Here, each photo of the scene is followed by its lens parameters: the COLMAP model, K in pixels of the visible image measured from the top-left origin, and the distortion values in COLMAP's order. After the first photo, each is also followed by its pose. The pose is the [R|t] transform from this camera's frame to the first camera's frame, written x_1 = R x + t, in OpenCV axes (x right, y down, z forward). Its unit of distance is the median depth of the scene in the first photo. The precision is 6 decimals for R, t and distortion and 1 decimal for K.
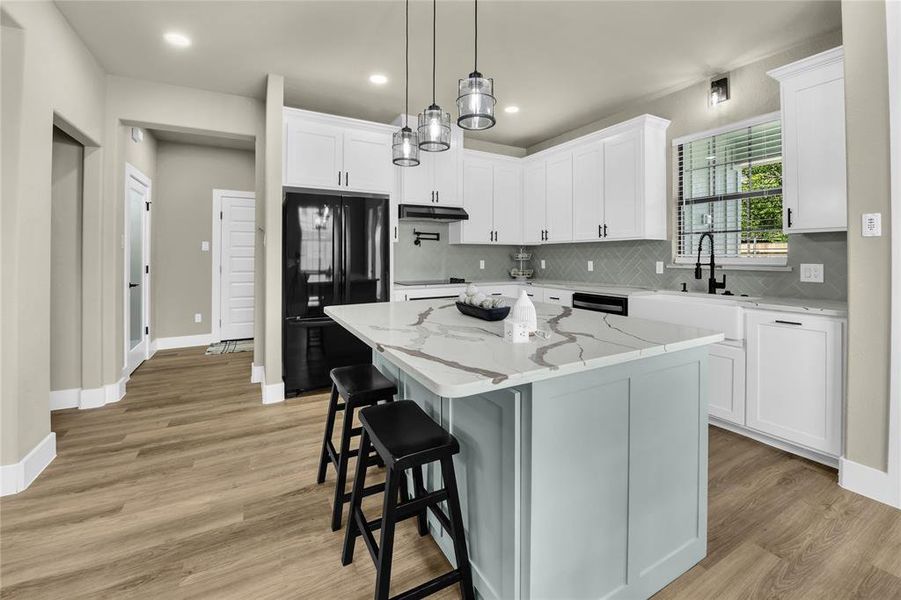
lens RADIAL K [[379.7, 0, 459.9], [0, 379.7, 255.9], [0, 0, 1]] dist [-0.017816, -0.000197]
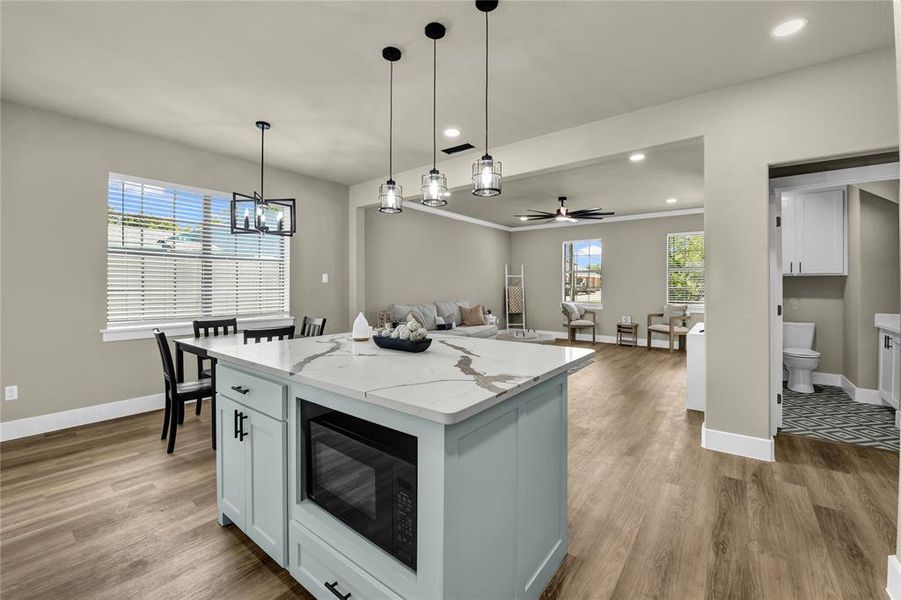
lens RADIAL K [[372.6, 0, 449.9], [0, 372.6, 283.9], [0, 0, 1]] dist [0.000298, -0.000194]
pose [[-0.922388, -0.001301, -0.386261, 0.201568], [0.000905, 0.999984, -0.005528, -0.010234], [0.386263, -0.005449, -0.922373, 1.182827]]
